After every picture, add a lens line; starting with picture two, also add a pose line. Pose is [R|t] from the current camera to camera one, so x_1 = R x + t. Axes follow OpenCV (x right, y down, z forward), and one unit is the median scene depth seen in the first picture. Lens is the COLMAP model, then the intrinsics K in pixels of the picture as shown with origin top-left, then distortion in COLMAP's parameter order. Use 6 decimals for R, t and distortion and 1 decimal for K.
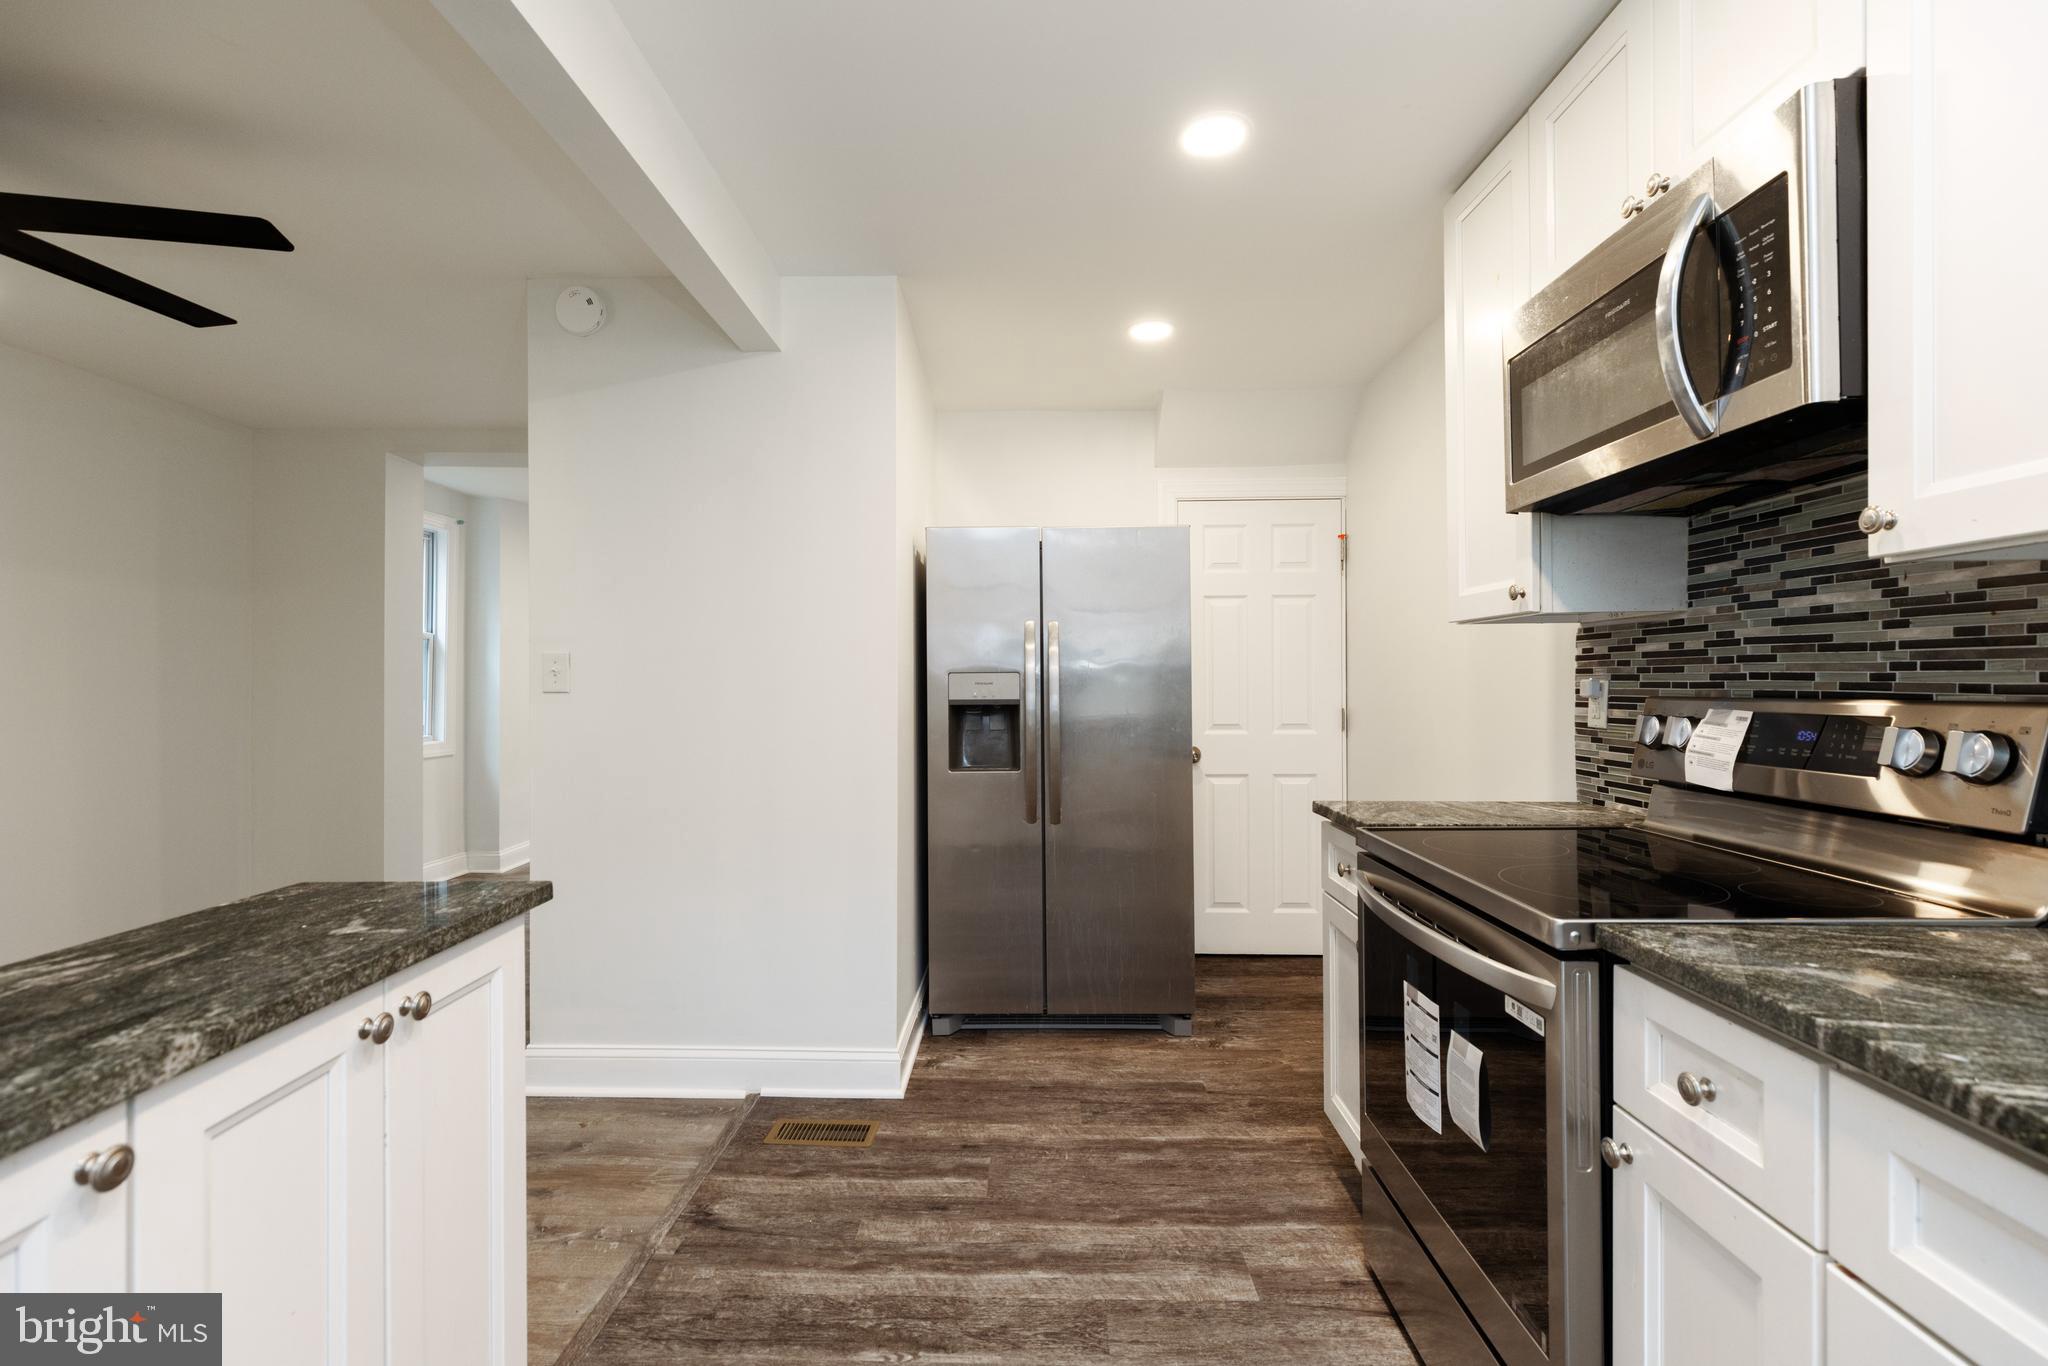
lens RADIAL K [[905.8, 0, 1013.8], [0, 905.8, 680.5], [0, 0, 1]] dist [0.003654, 0.000125]
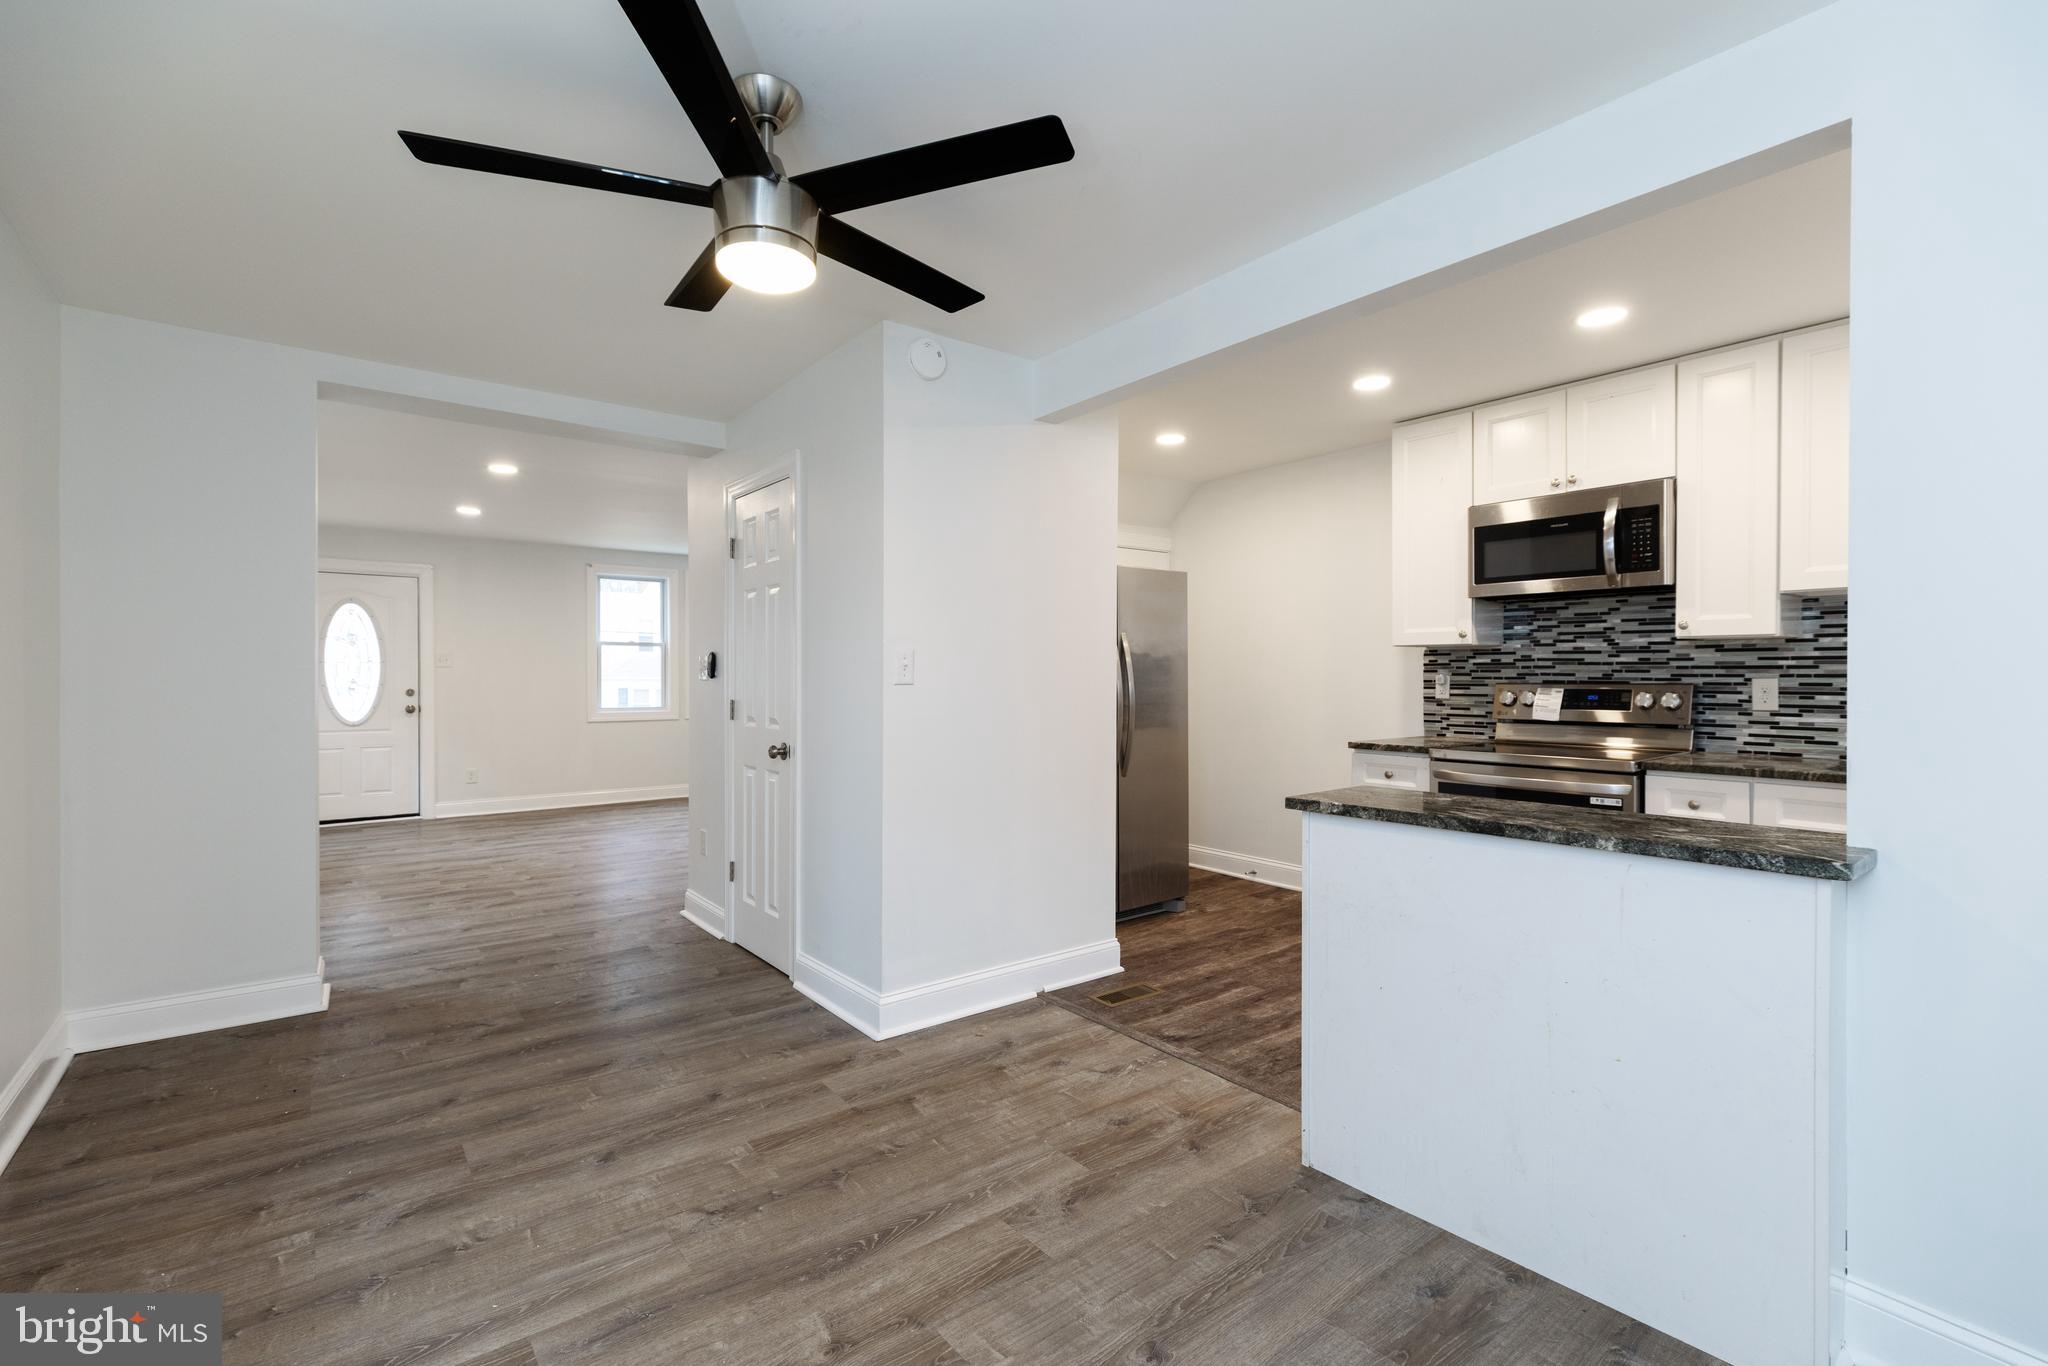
lens RADIAL K [[905.8, 0, 1014.7], [0, 905.8, 679.4], [0, 0, 1]] dist [0.003654, 0.000125]
pose [[0.770173, -0.000636, 0.637835, -1.644423], [-0.003284, 0.999982, 0.004962, 0.001209], [-0.637826, -0.005917, 0.770157, 0.035592]]
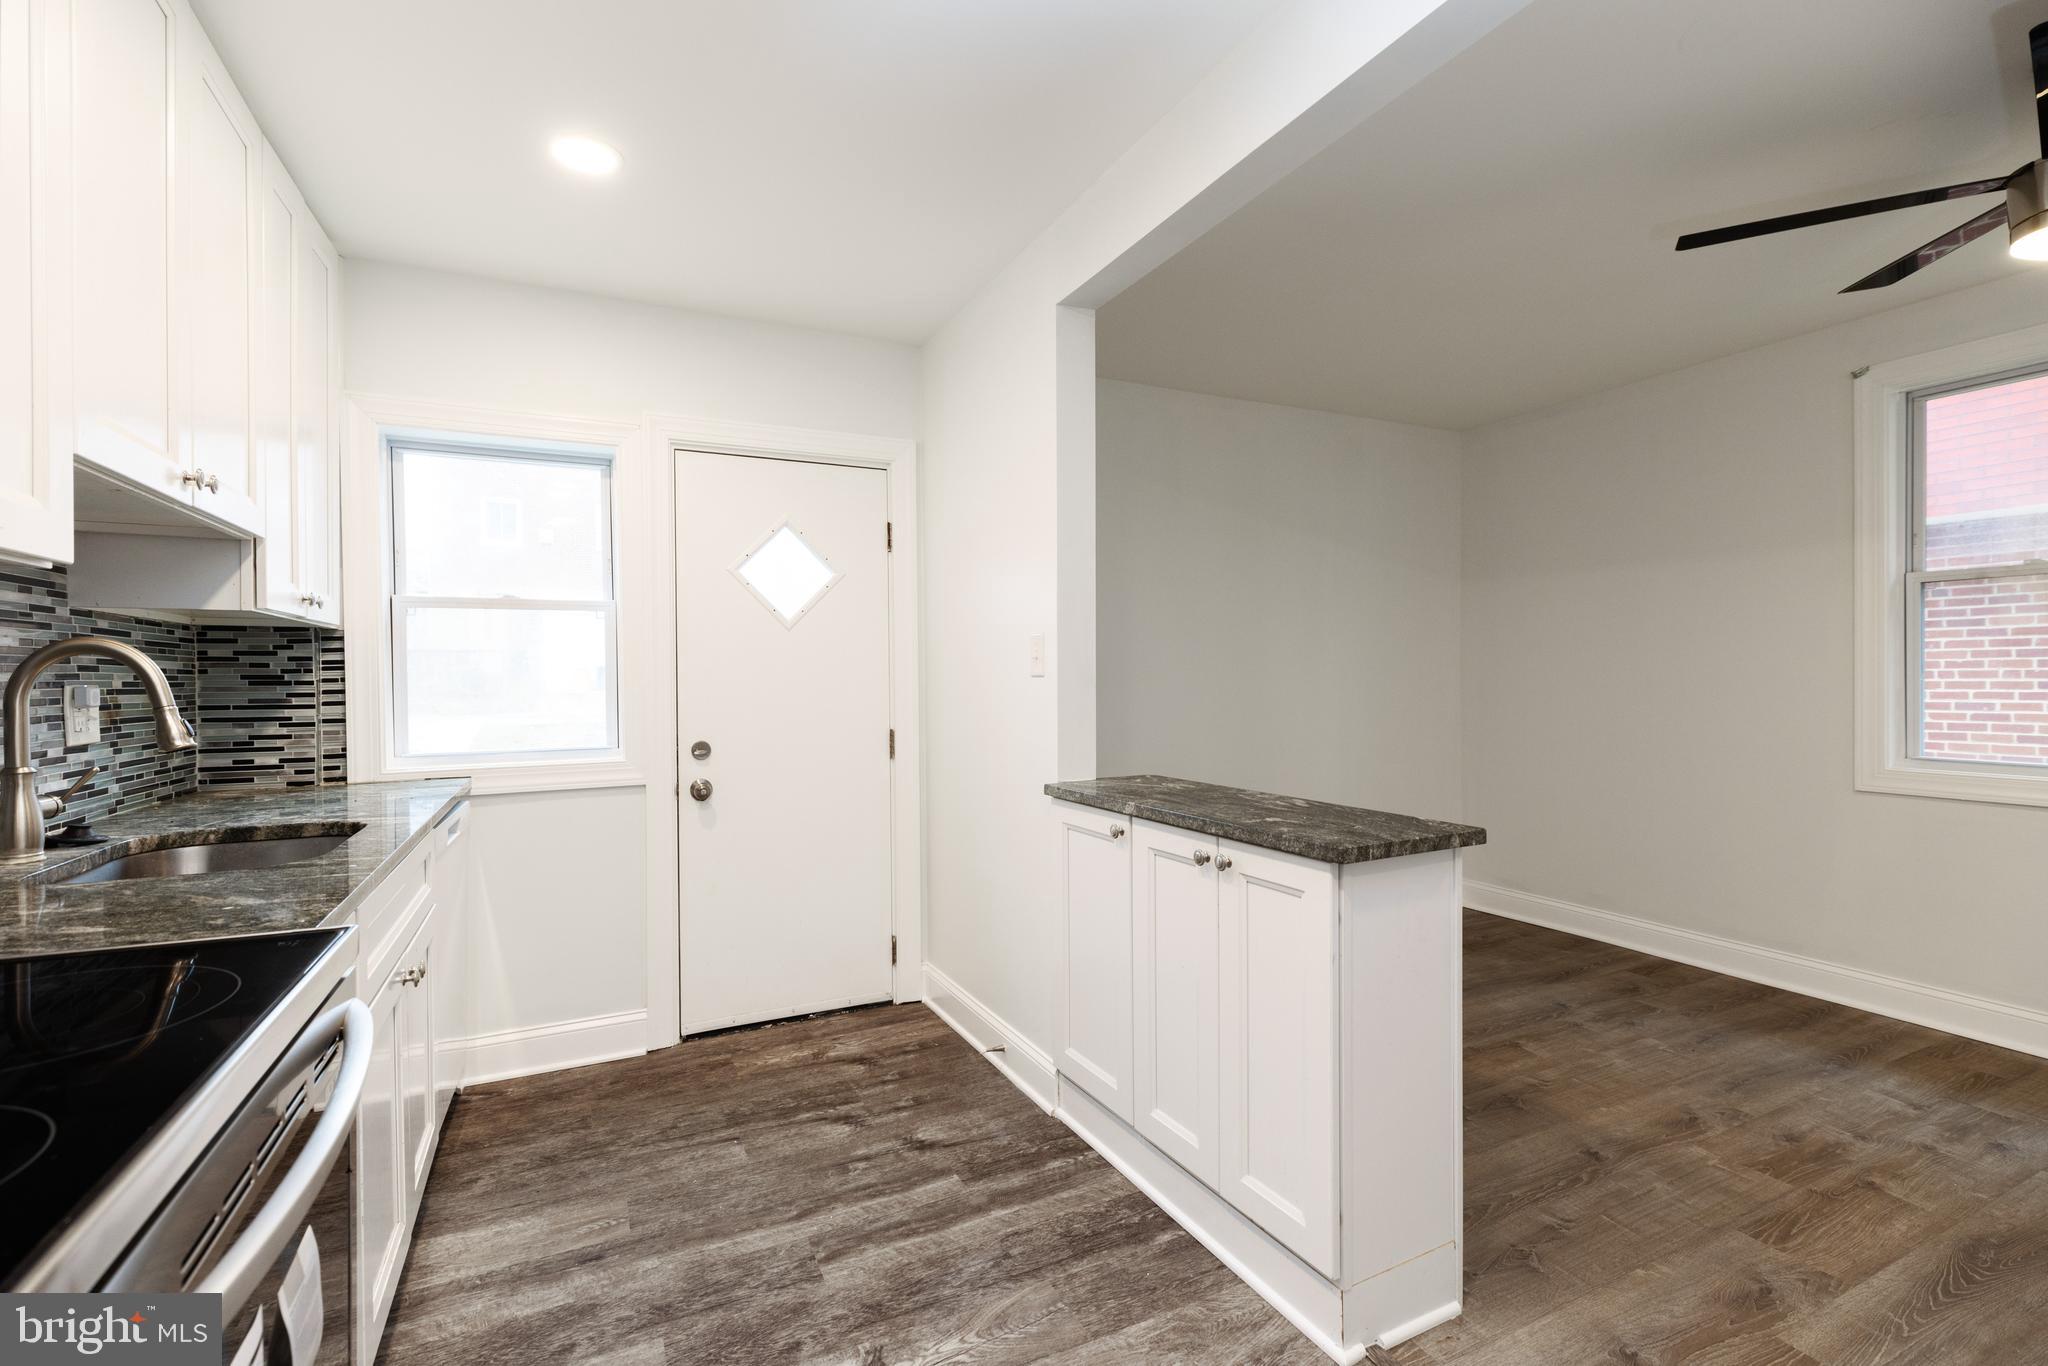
lens RADIAL K [[905.8, 0, 1009.0], [0, 905.8, 682.7], [0, 0, 1]] dist [0.003654, 0.000125]
pose [[-0.885511, 0.013511, -0.464422, 0.266113], [0.009662, 0.999896, 0.010667, 0.003443], [0.464518, 0.004958, -0.885550, 1.330423]]
